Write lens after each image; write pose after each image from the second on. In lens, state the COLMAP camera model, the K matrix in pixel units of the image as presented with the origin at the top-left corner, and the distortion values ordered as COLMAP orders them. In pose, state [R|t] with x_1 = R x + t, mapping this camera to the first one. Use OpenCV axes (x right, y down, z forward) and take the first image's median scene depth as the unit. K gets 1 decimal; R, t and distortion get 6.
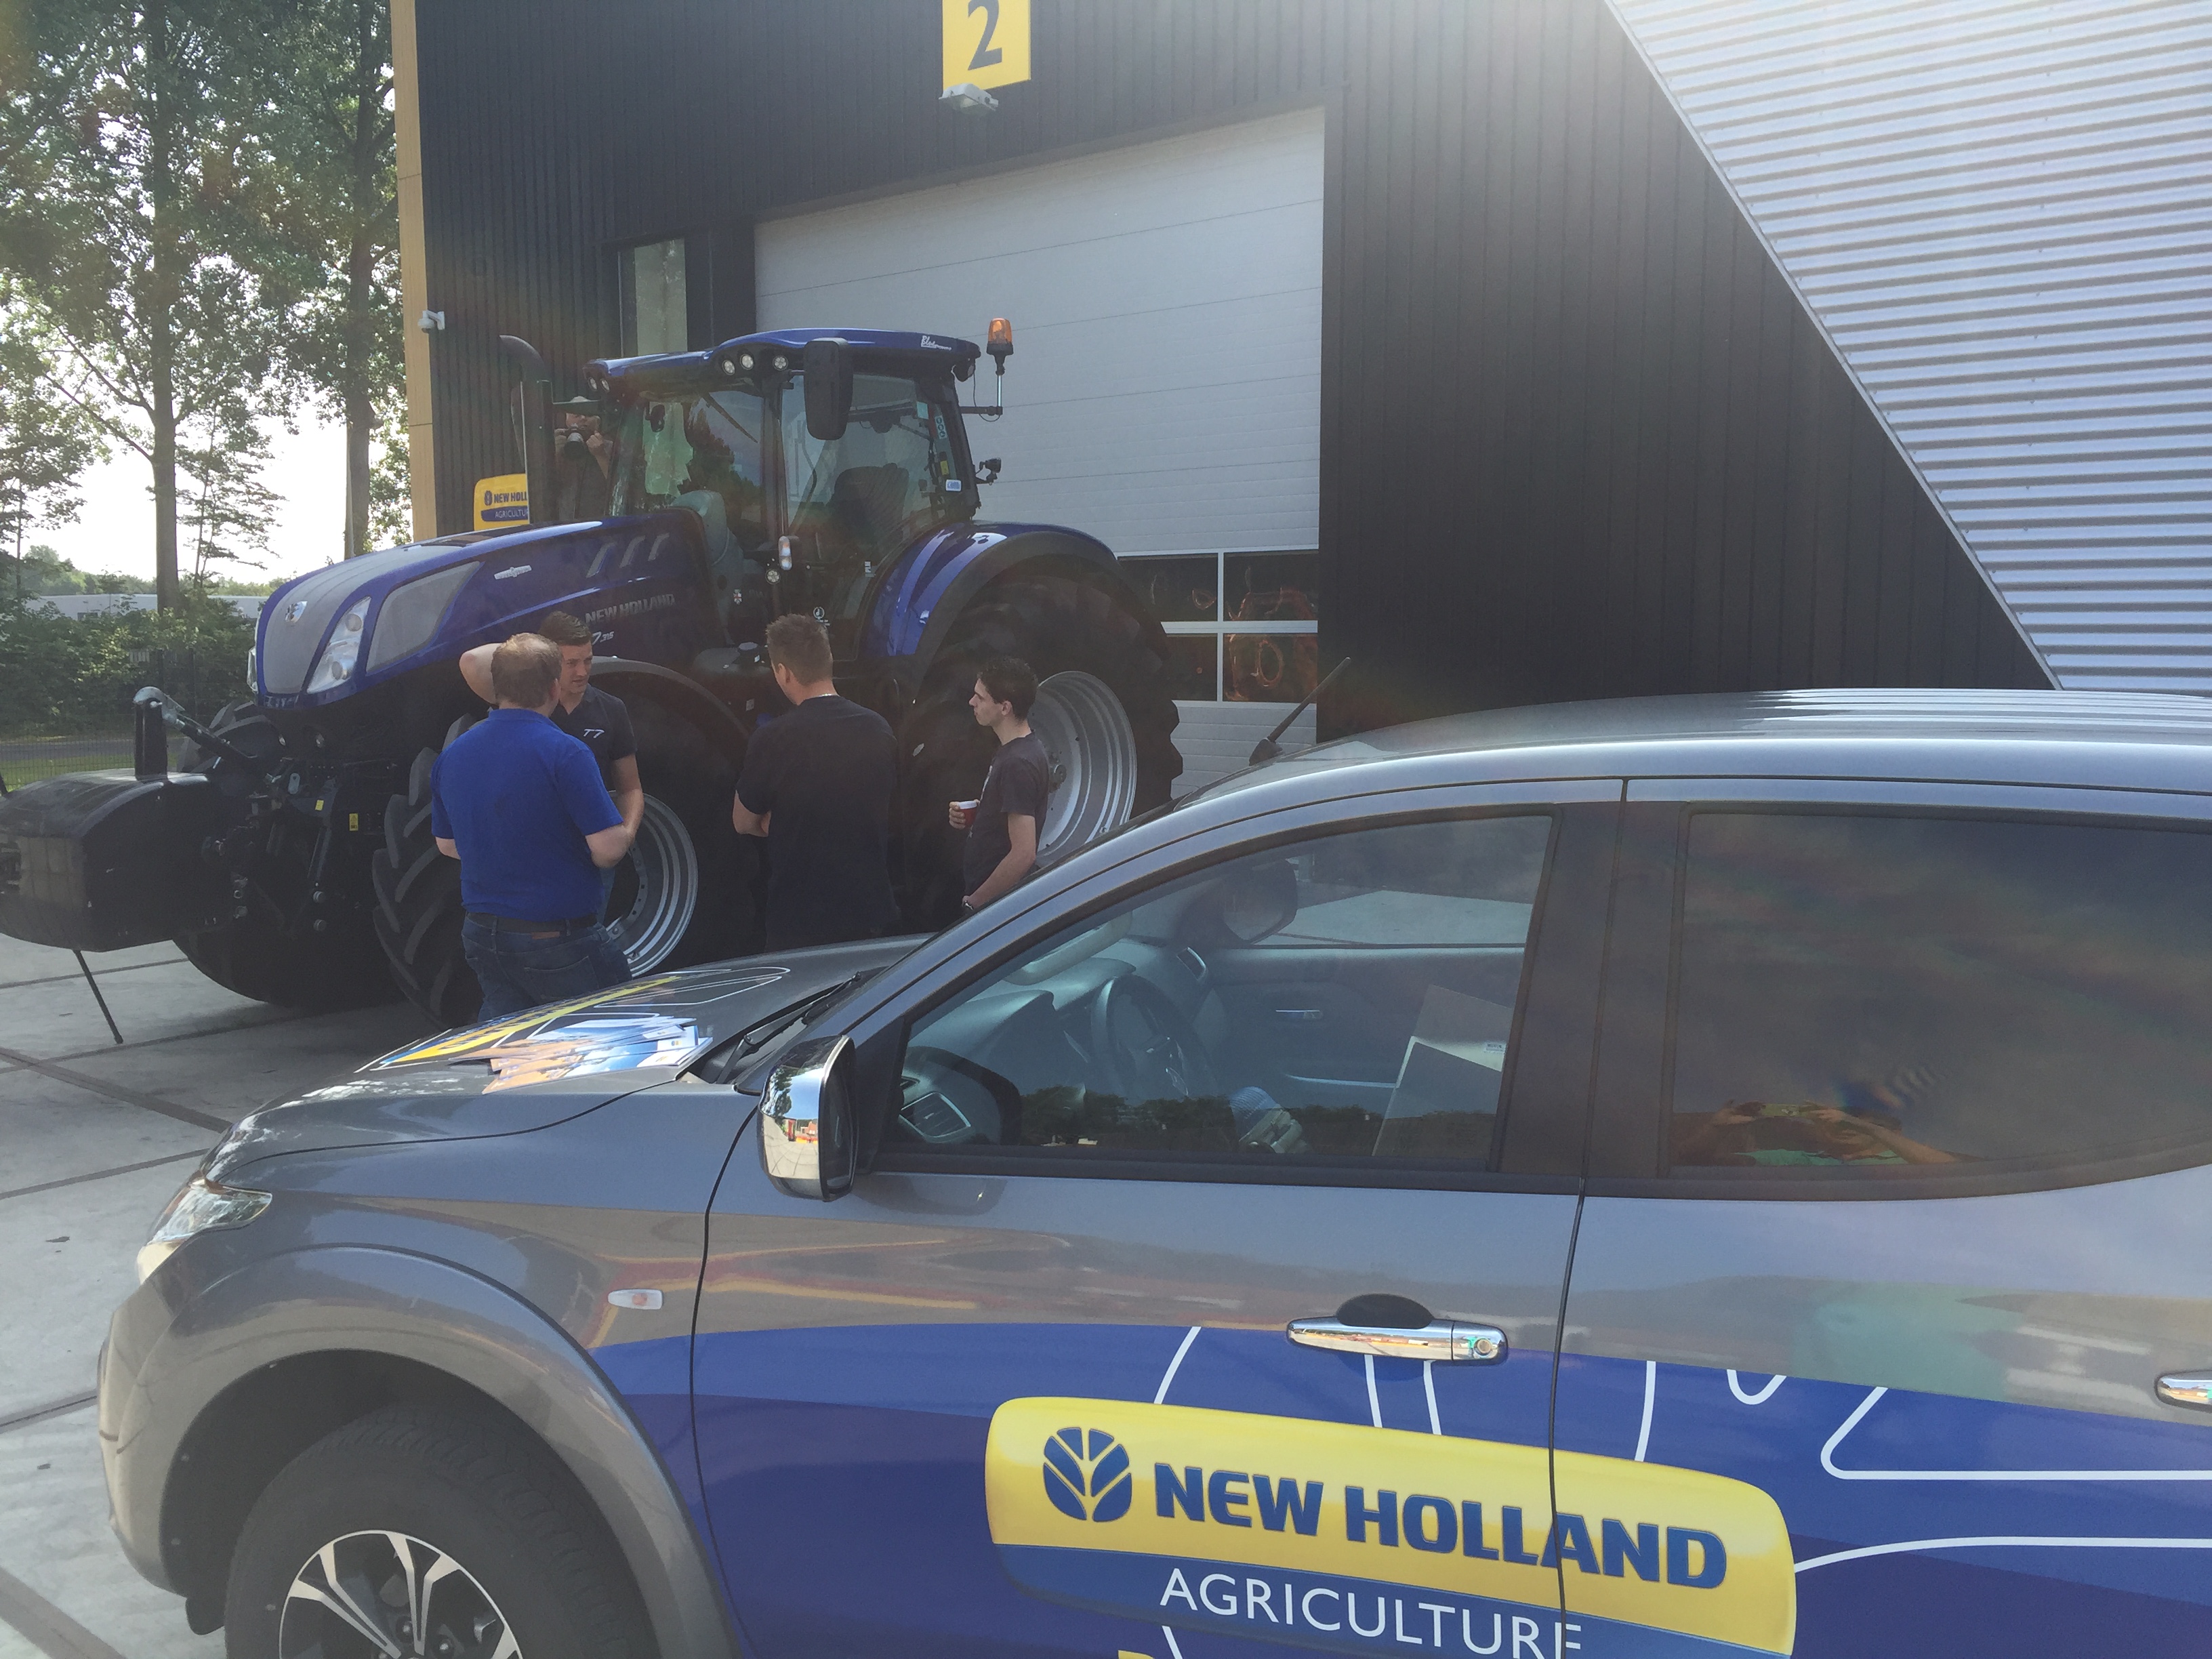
lens RADIAL K [[1887.0, 0, 1071.3], [0, 1887.0, 797.5], [0, 0, 1]] dist [0.076838, -0.084573]
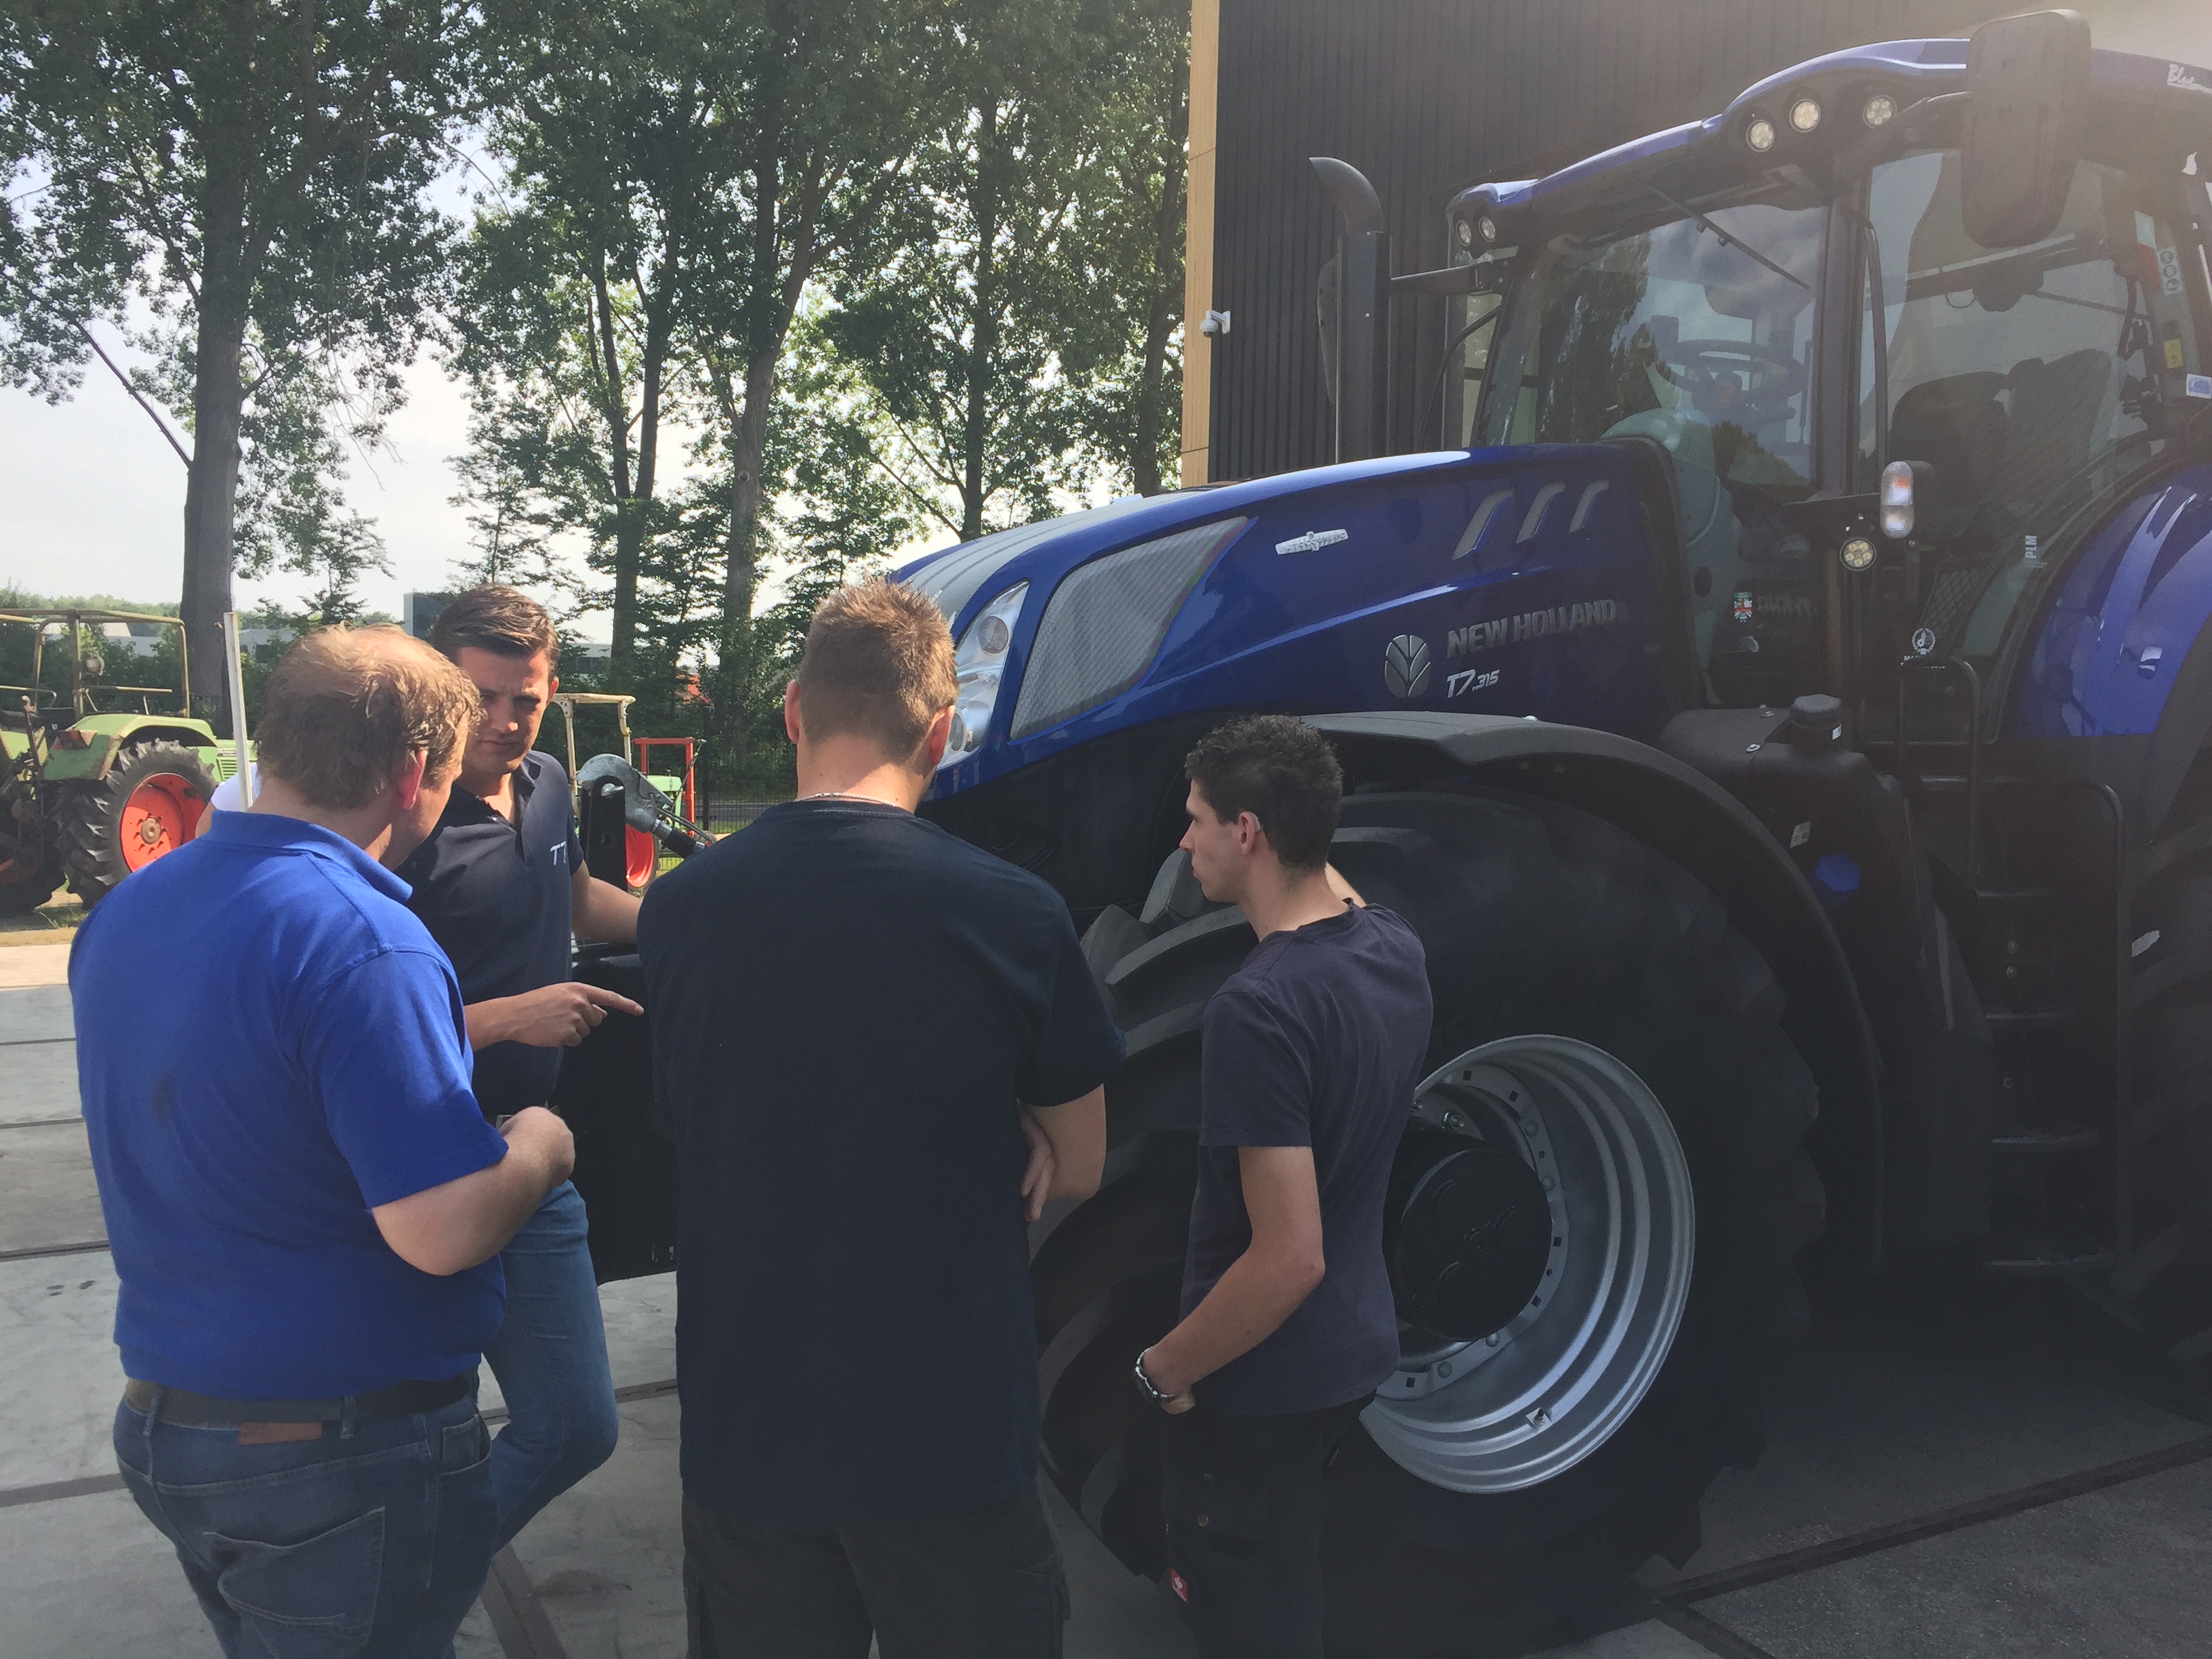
lens RADIAL K [[1887.0, 0, 1105.9], [0, 1887.0, 827.9], [0, 0, 1]] dist [0.076838, -0.084573]
pose [[0.929899, 0.048146, -0.364651, -0.158577], [-0.058130, 0.998174, -0.016446, -0.033493], [0.363193, 0.036490, 0.930999, 0.519008]]
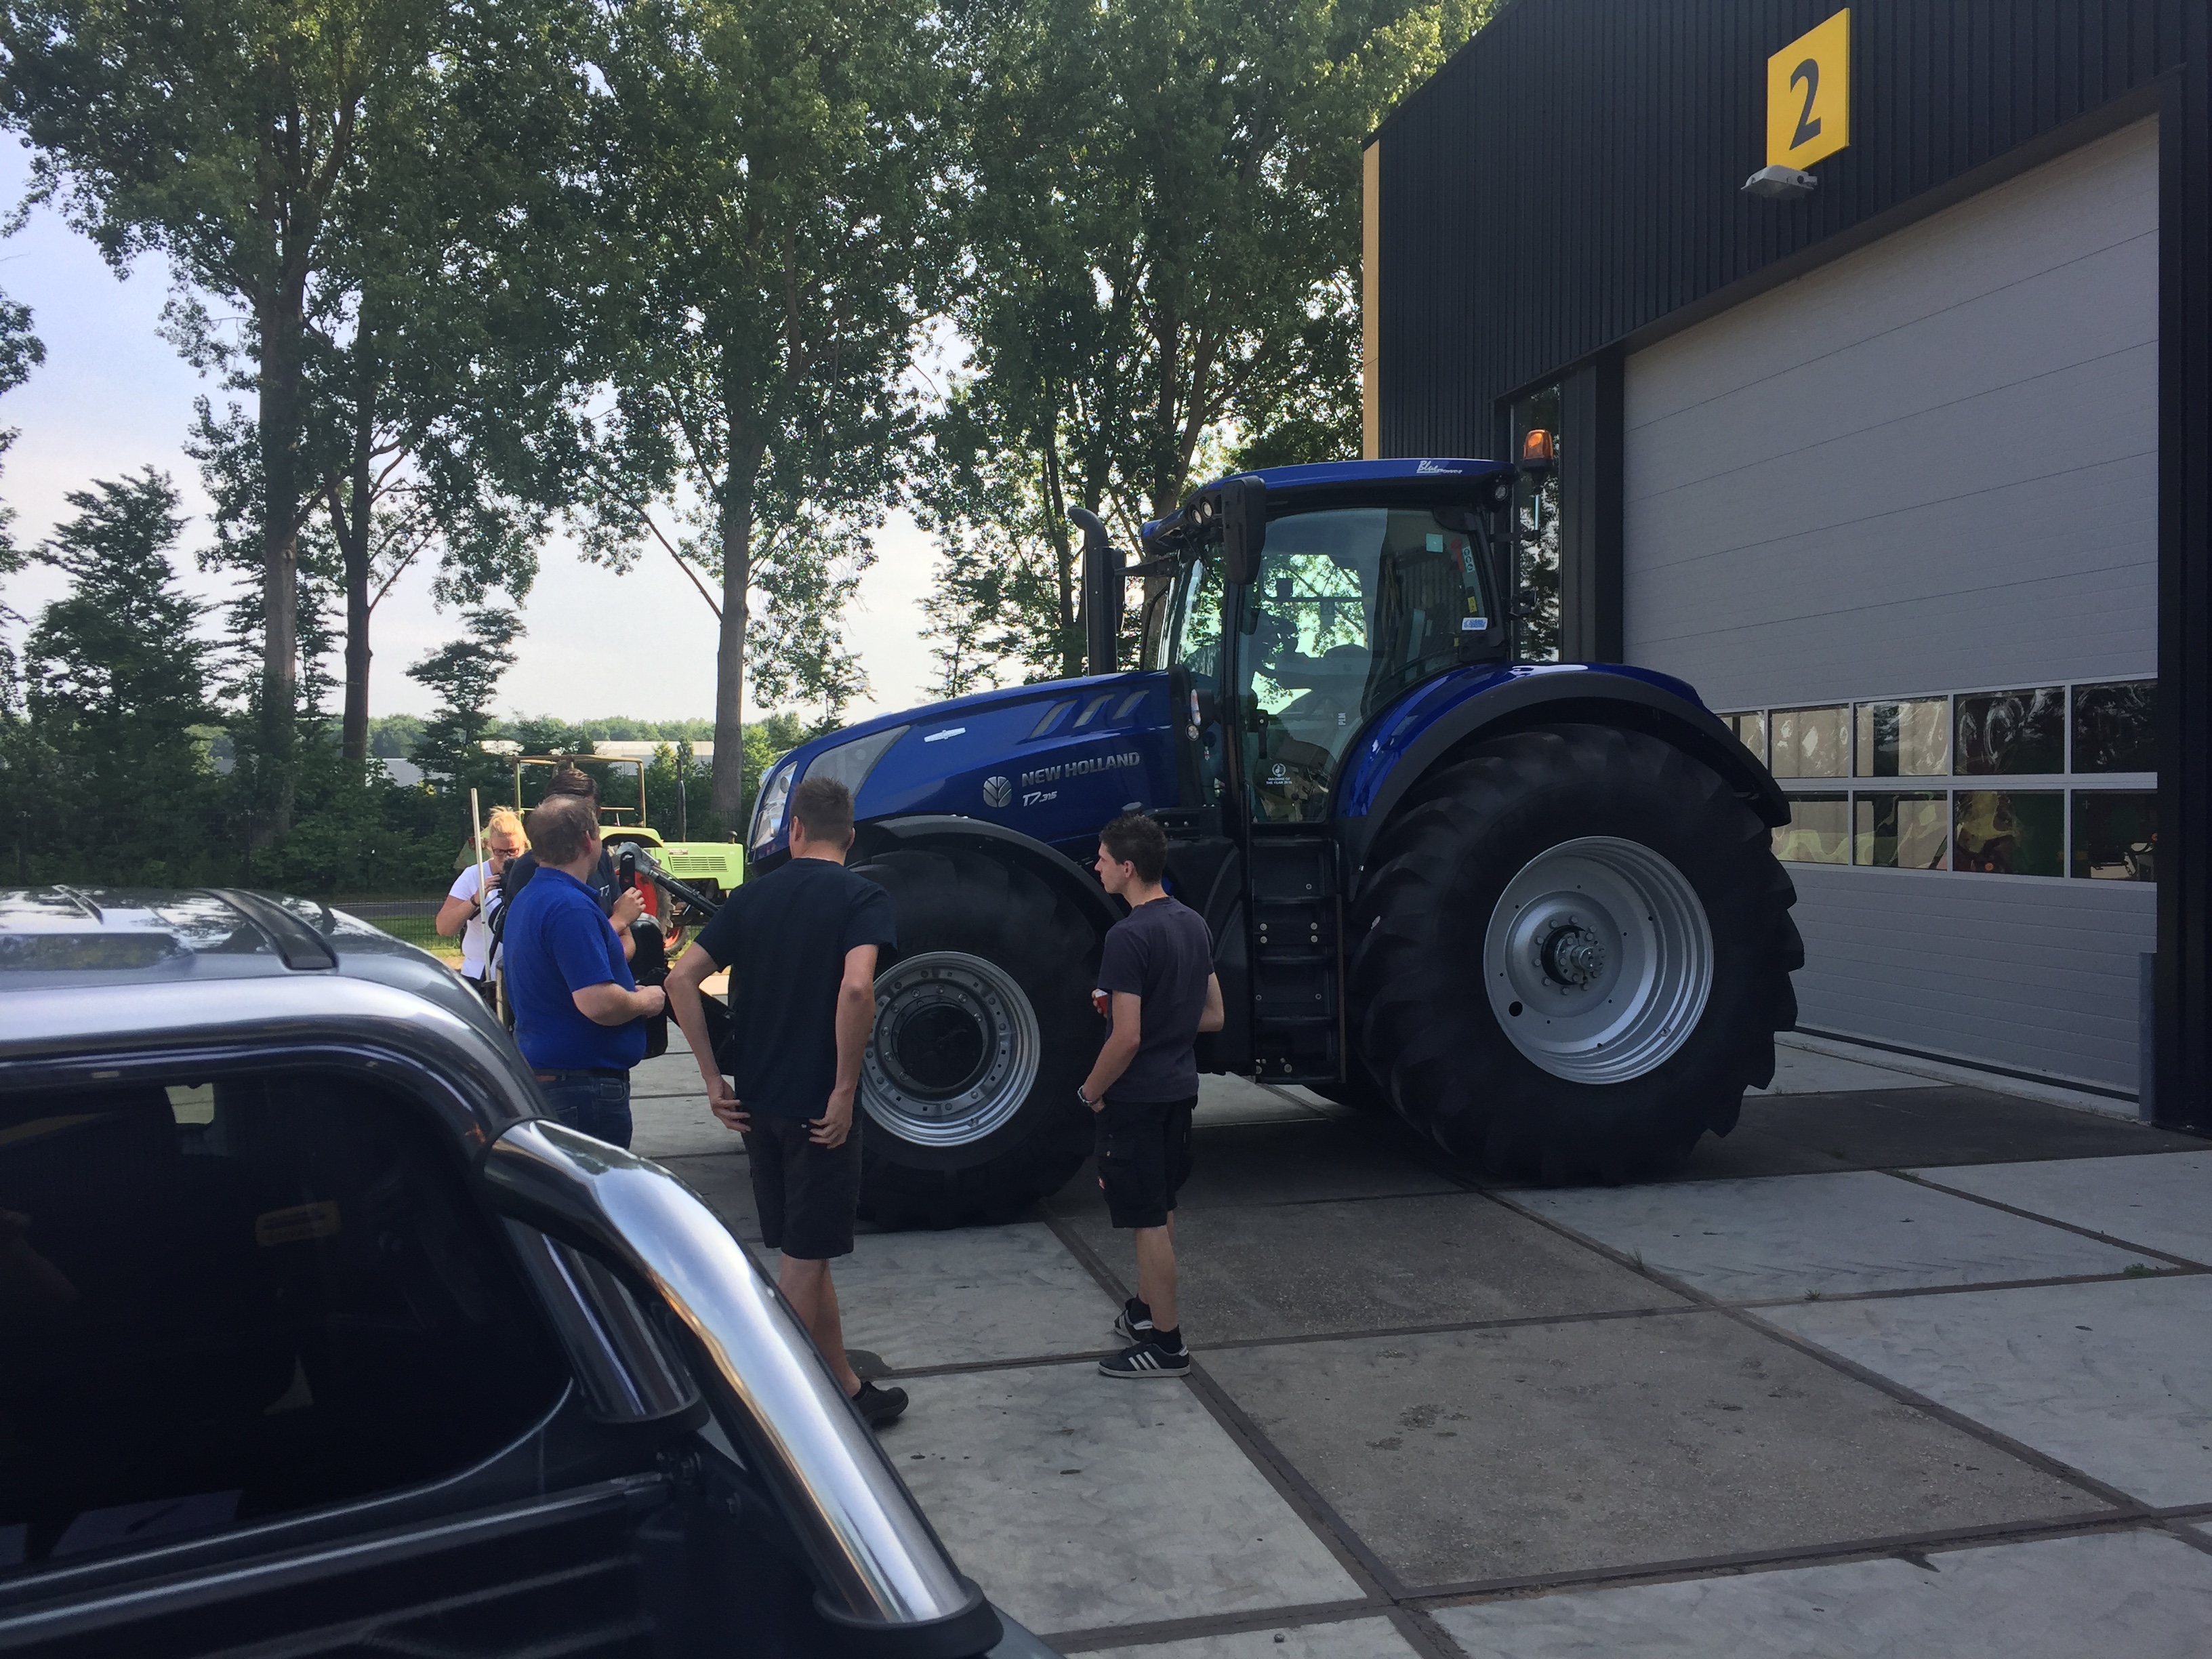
lens RADIAL K [[1887.0, 0, 1117.3], [0, 1887.0, 812.2], [0, 0, 1]] dist [0.076838, -0.084573]
pose [[0.803333, 0.004571, -0.595512, 0.379533], [-0.048899, 0.997100, -0.058310, -0.021245], [0.593519, 0.075963, 0.801227, 0.233331]]
